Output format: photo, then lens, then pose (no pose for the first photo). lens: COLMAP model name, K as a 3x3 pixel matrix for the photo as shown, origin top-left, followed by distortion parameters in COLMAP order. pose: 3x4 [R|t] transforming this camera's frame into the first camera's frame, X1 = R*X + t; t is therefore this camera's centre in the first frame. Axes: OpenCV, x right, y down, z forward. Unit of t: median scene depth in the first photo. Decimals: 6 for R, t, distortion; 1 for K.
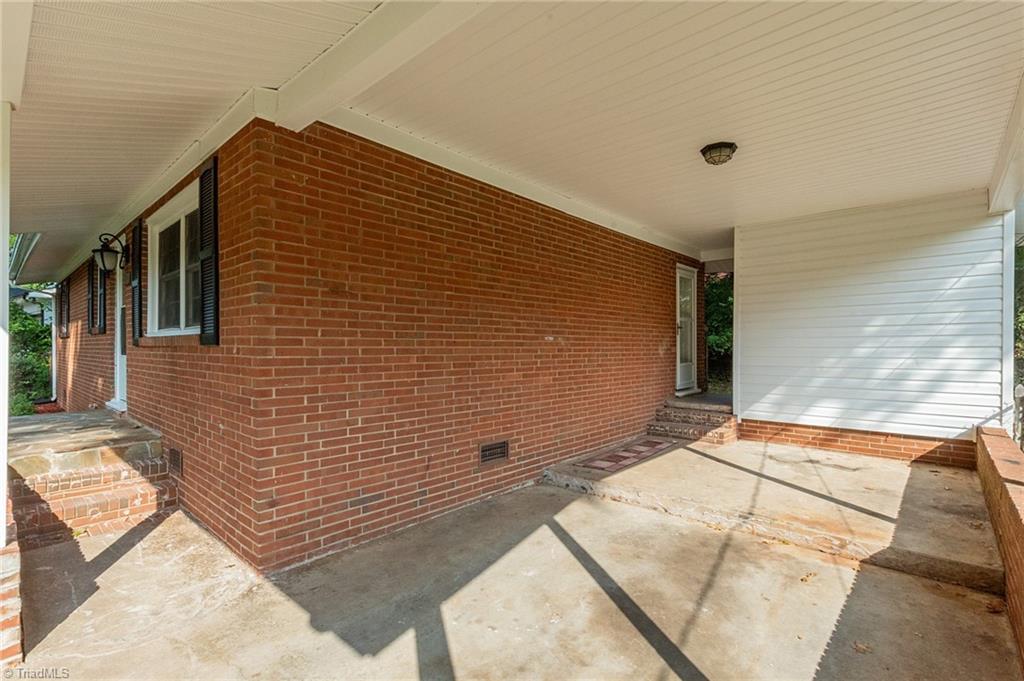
lens RADIAL K [[460.3, 0, 512.0], [0, 460.3, 340.5], [0, 0, 1]] dist [0.003577, -0.000097]
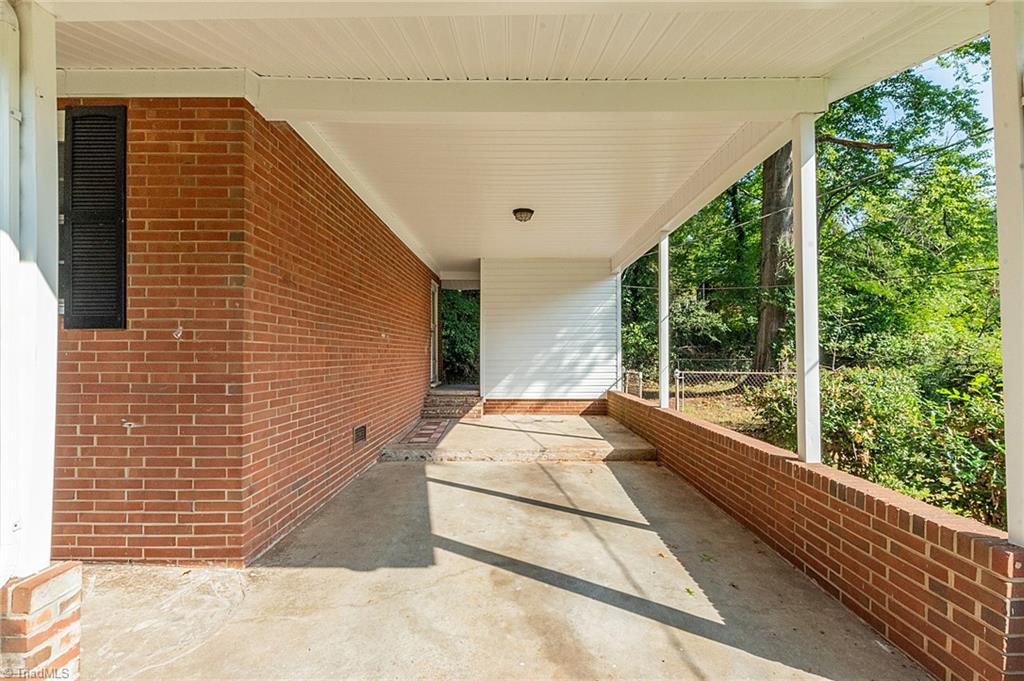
lens RADIAL K [[455.4, 0, 497.1], [0, 455.4, 339.0], [0, 0, 1]] dist [0.001077, 0.000102]
pose [[0.753286, 0.020291, 0.657380, -0.556525], [-0.005974, 0.999694, -0.024012, 0.036581], [-0.657666, 0.014161, 0.753177, -0.058403]]
